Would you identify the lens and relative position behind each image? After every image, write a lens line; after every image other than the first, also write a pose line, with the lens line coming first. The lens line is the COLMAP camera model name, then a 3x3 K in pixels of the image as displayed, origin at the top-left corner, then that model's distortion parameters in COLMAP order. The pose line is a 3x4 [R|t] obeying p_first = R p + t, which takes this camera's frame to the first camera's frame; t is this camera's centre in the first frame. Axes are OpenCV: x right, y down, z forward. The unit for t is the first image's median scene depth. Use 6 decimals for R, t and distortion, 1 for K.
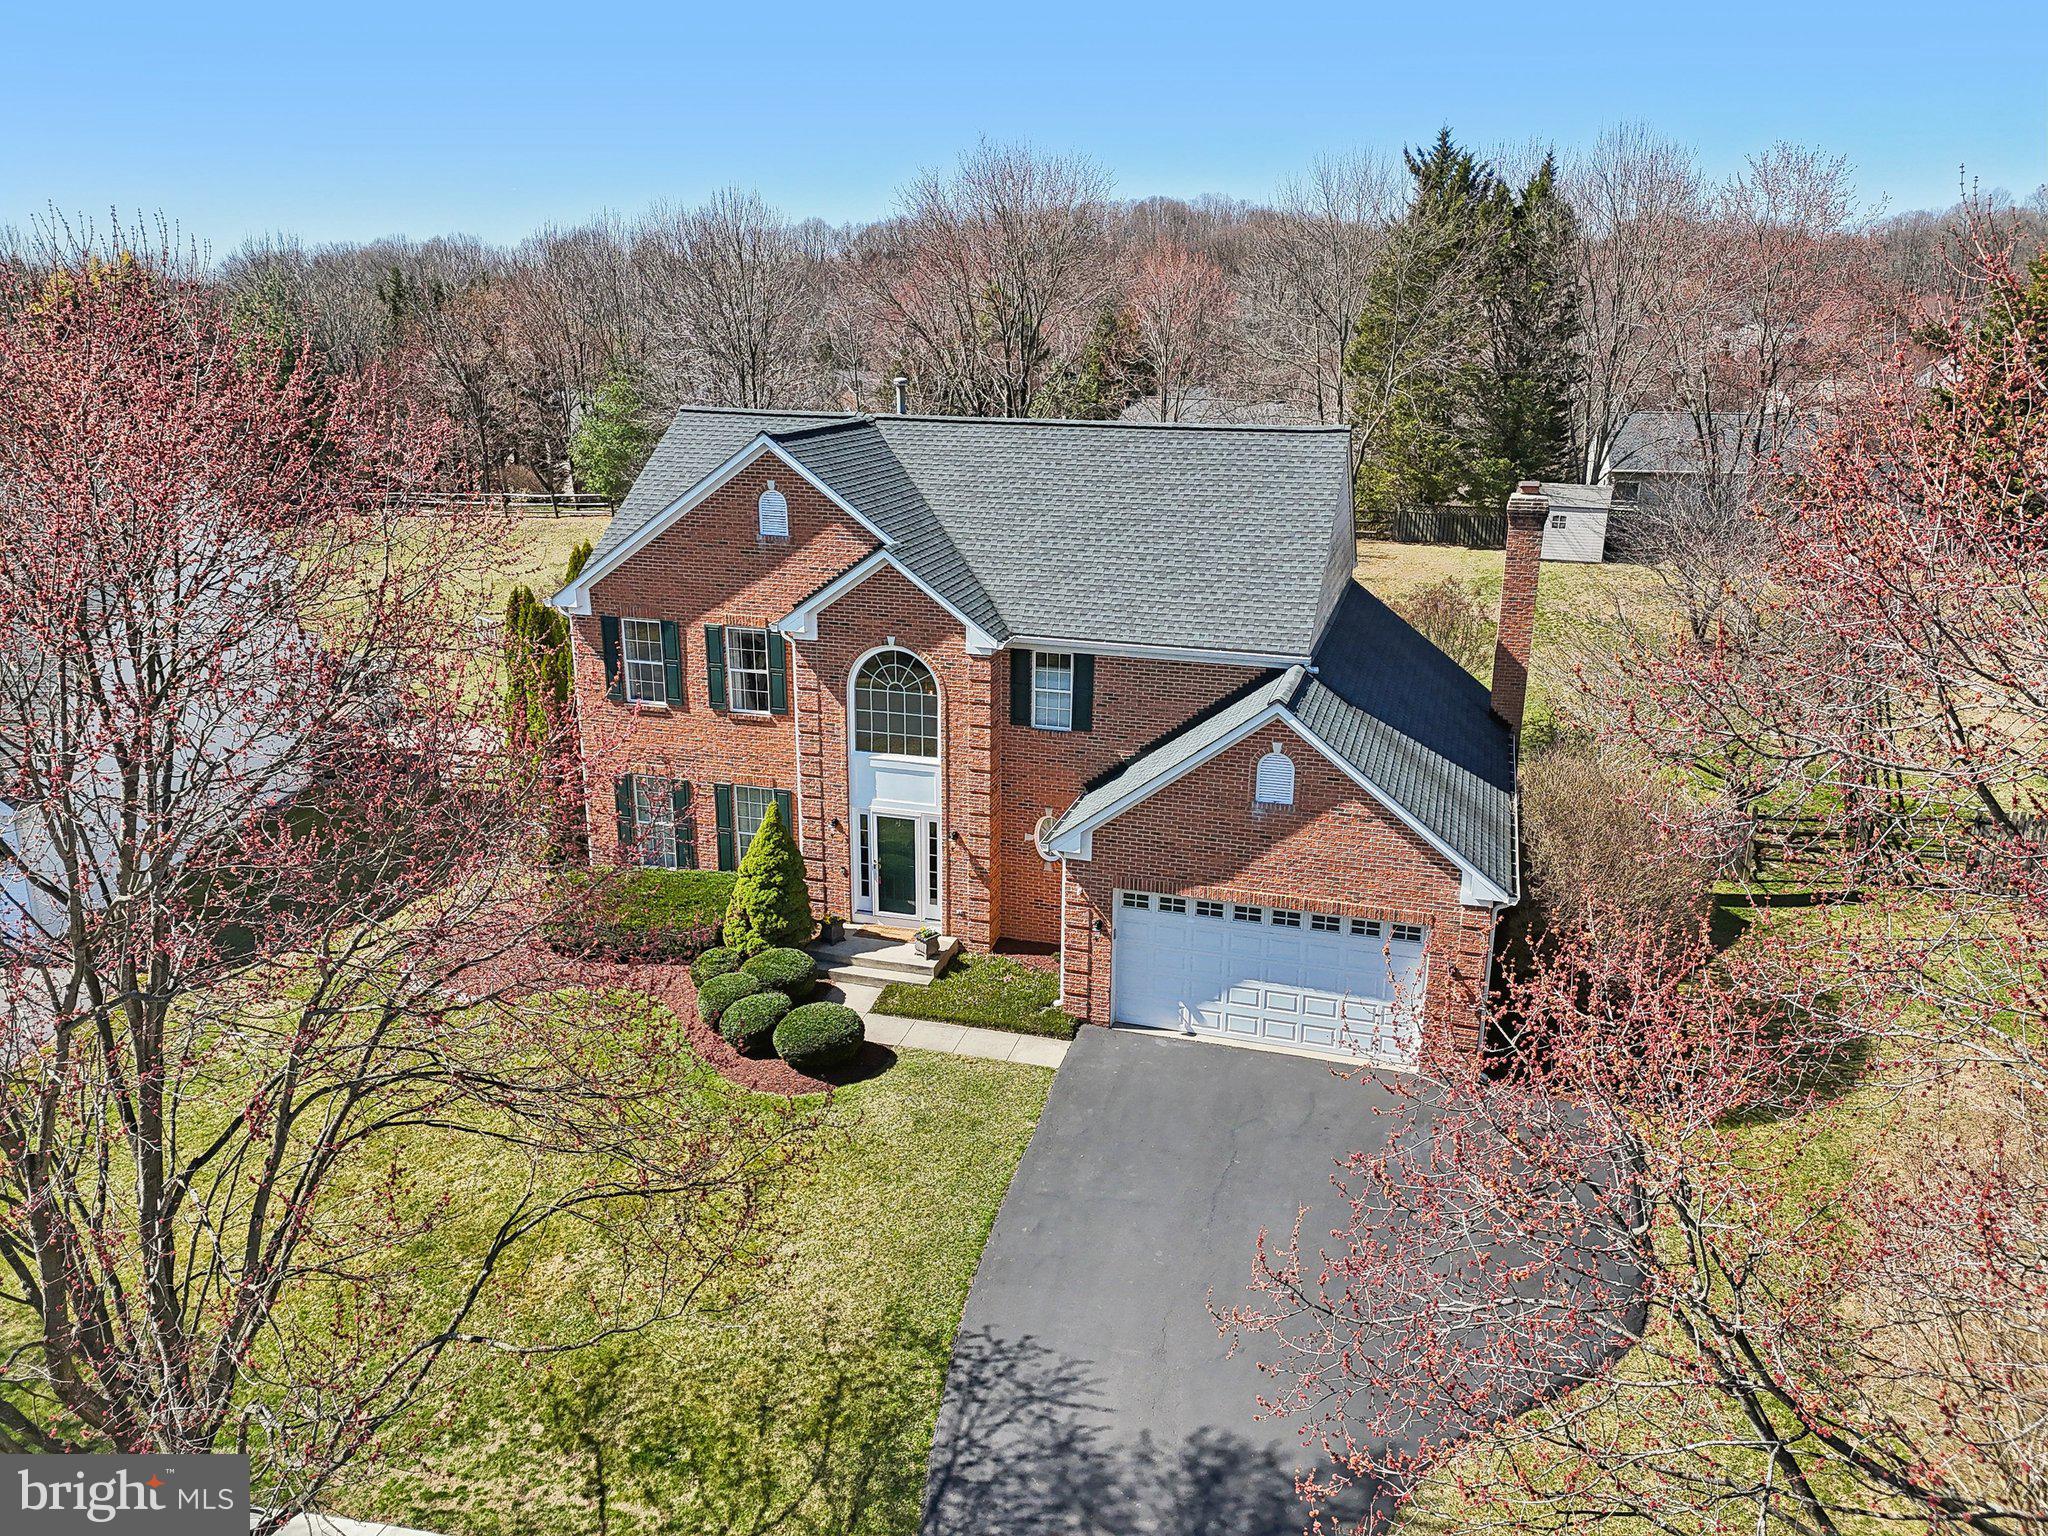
lens RADIAL K [[1476.5, 0, 1024.0], [0, 1476.5, 768.0], [0, 0, 1]] dist [0.065923, -0.001235]
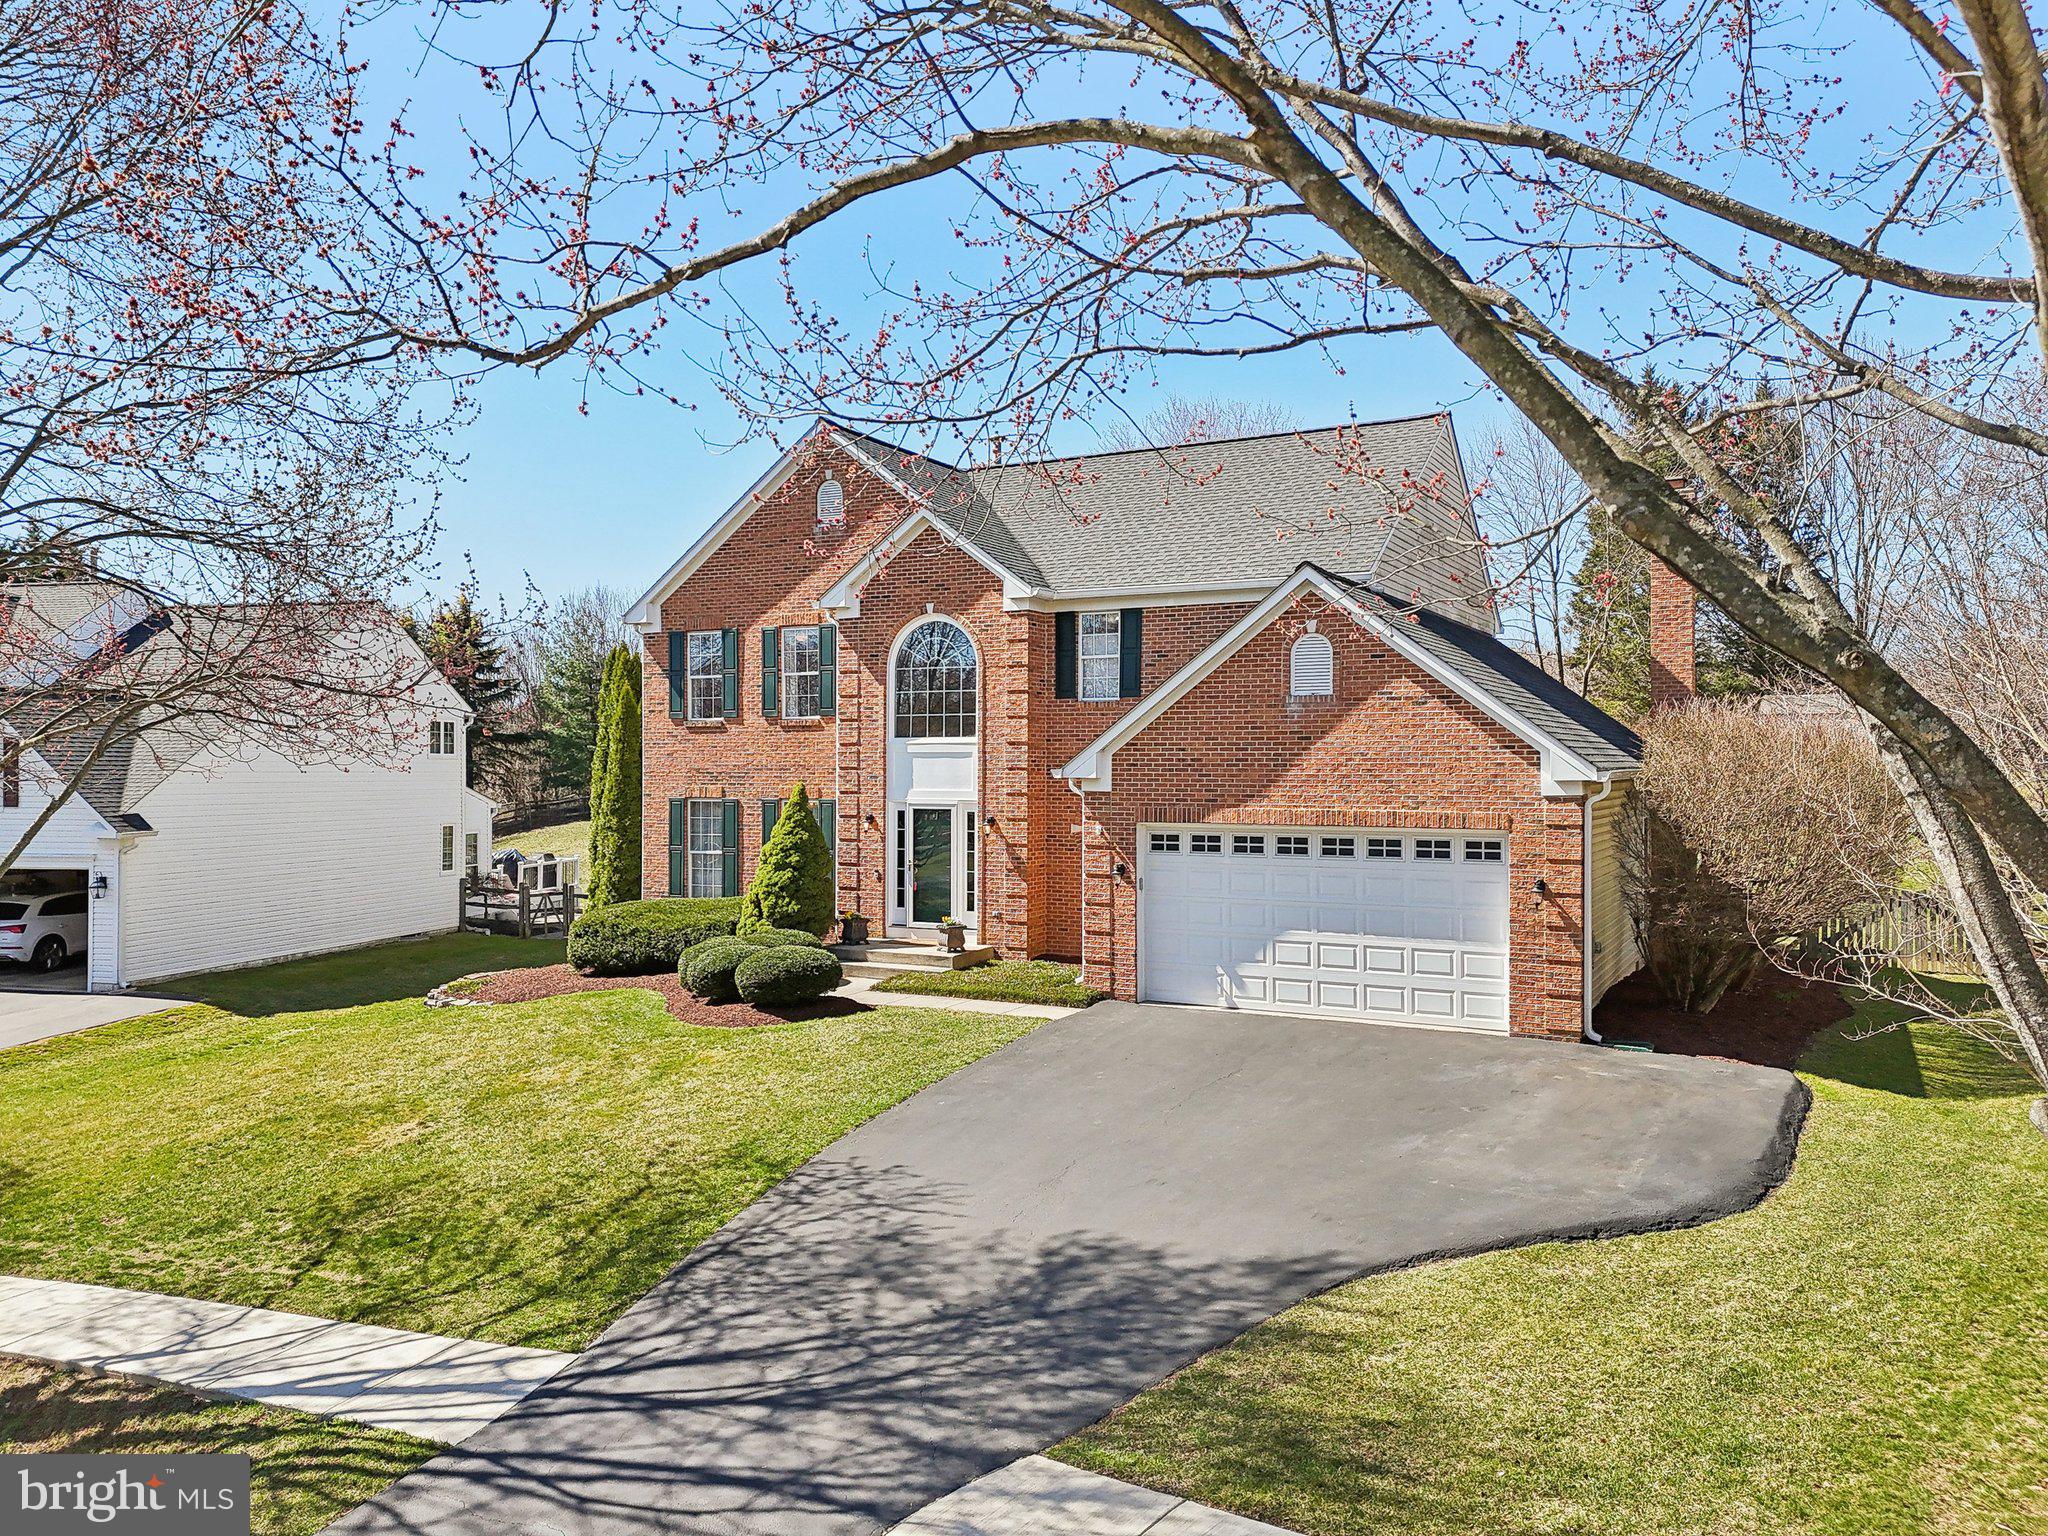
lens RADIAL K [[1476.5, 0, 1024.0], [0, 1476.5, 768.0], [0, 0, 1]] dist [0.065923, -0.001235]
pose [[0.979519, -0.006542, -0.201246, 0.154841], [-0.054497, 0.953556, -0.296246, 0.282211], [0.193838, 0.301146, 0.933669, 0.161748]]
